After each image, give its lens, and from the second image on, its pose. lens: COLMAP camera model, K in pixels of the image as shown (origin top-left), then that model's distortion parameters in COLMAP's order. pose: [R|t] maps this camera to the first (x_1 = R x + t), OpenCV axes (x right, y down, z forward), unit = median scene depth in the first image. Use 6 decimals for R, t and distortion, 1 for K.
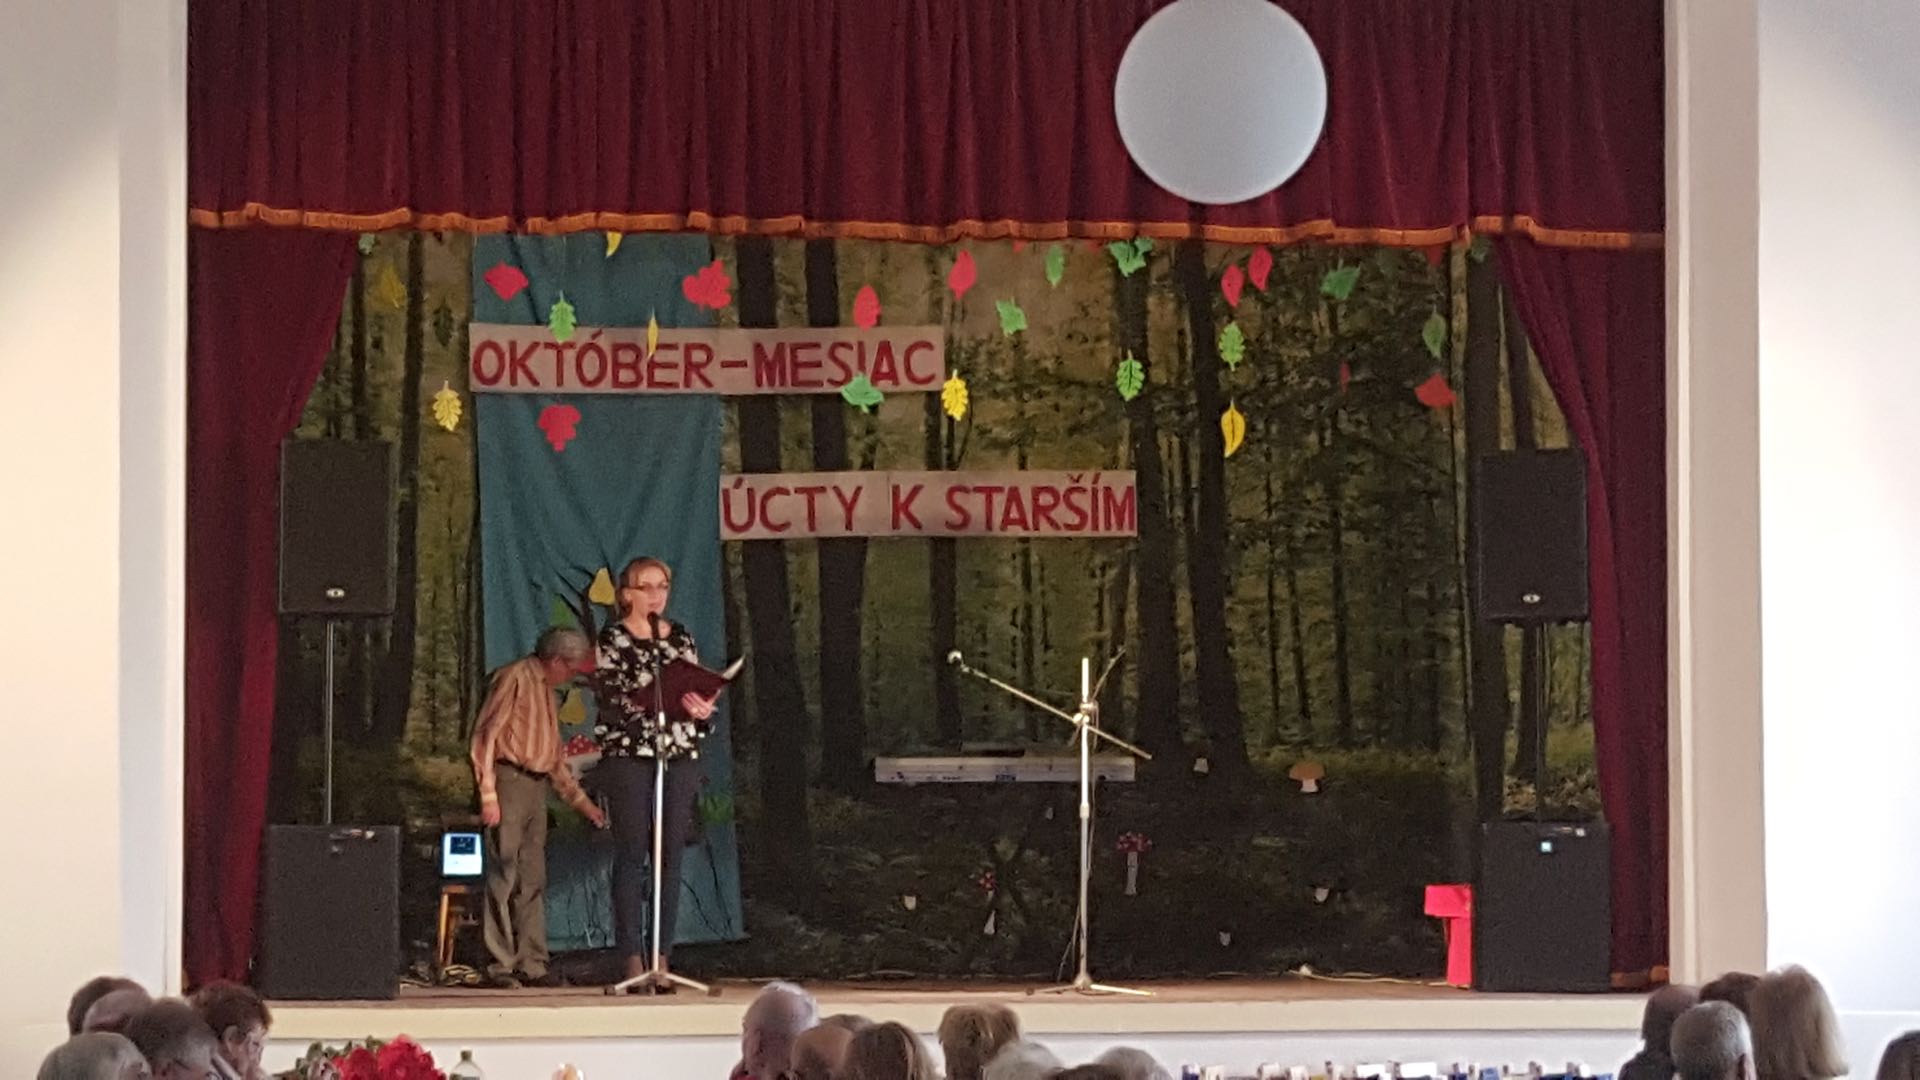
lens RADIAL K [[5061.8, 0, 873.4], [0, 5061.8, 666.4], [0, 0, 1]] dist [0.120190, 0.000000]
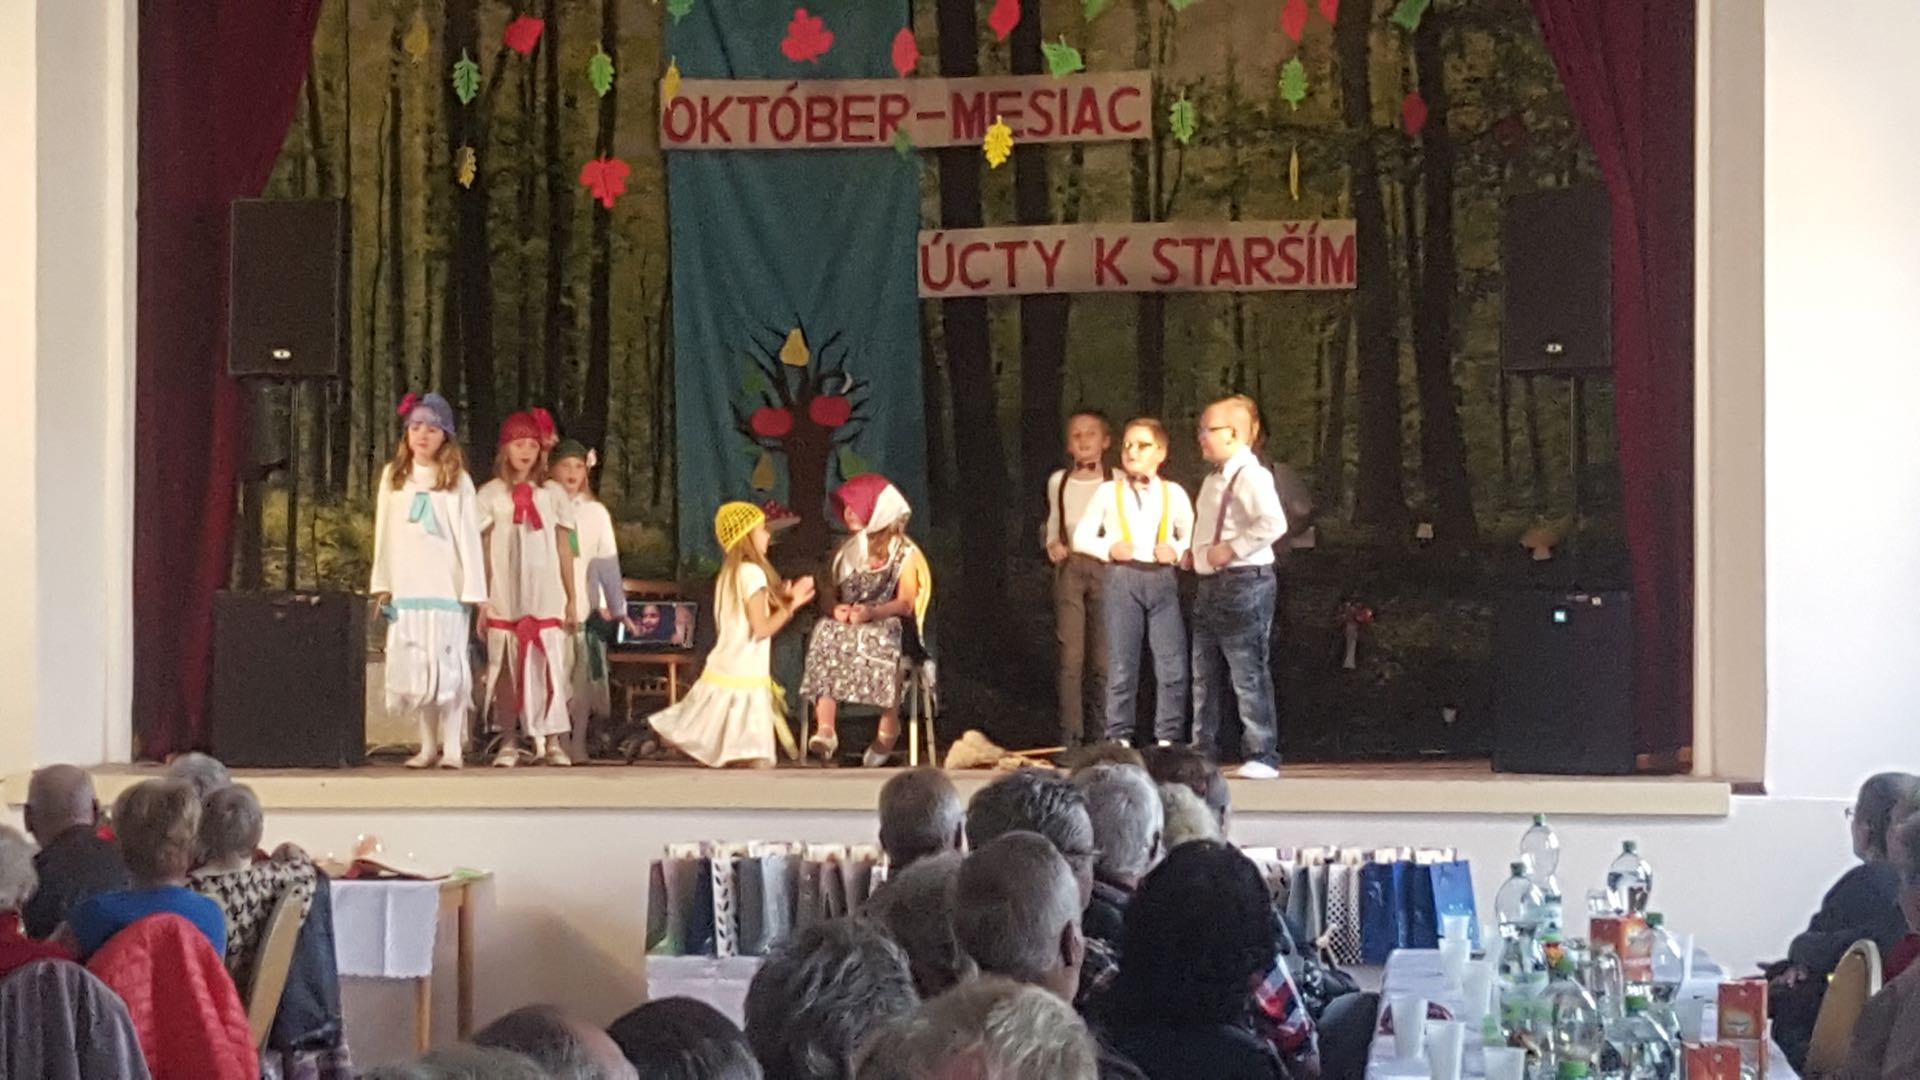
lens RADIAL K [[5061.8, 0, 915.8], [0, 5061.8, 561.8], [0, 0, 1]] dist [0.120190, 0.000000]
pose [[0.969632, 0.000531, -0.244566, 0.204703], [0.005225, 0.999724, 0.022887, 0.003165], [0.244511, -0.023470, 0.969362, 0.062838]]
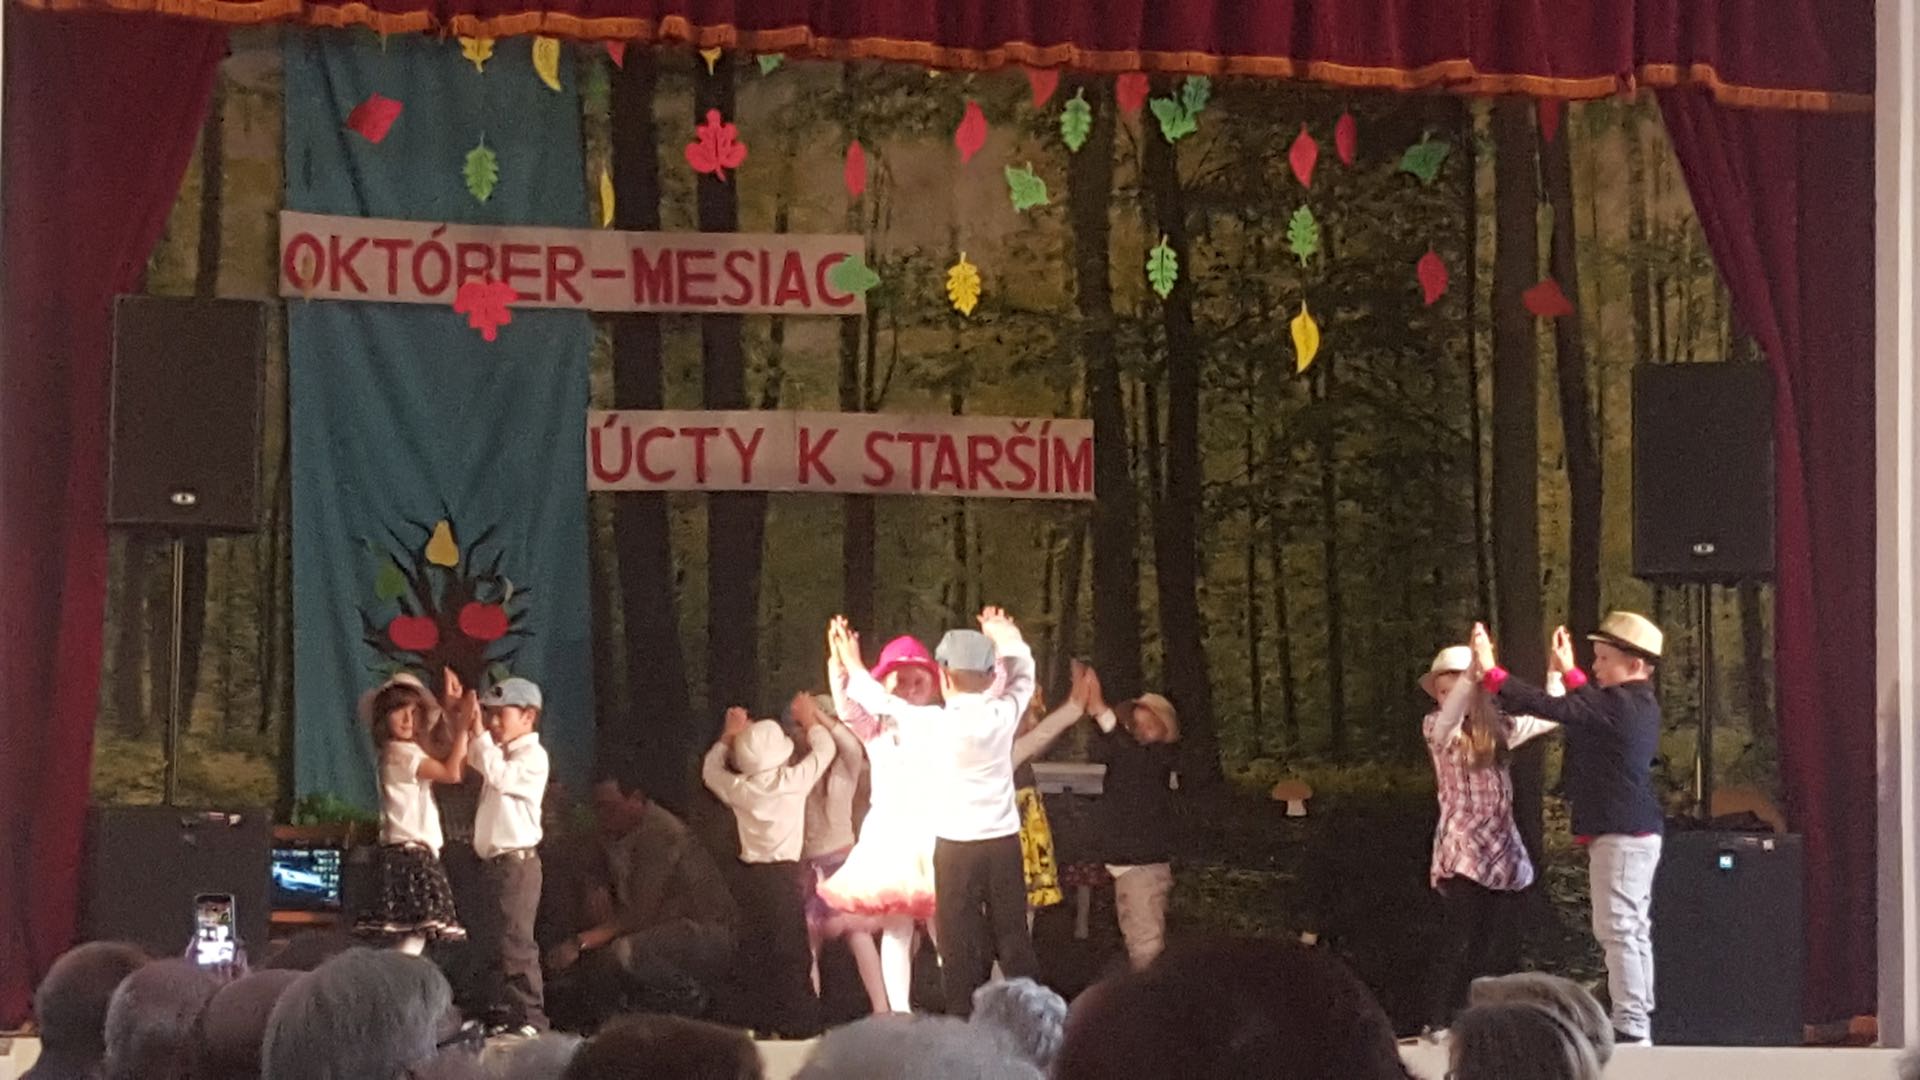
lens RADIAL K [[5061.8, 0, 969.9], [0, 5061.8, 634.6], [0, 0, 1]] dist [0.120190, 0.000000]
pose [[0.992256, 0.018803, 0.122775, -0.068214], [-0.014891, 0.999354, -0.032706, 0.023316], [-0.123310, 0.030625, 0.991895, 0.192869]]
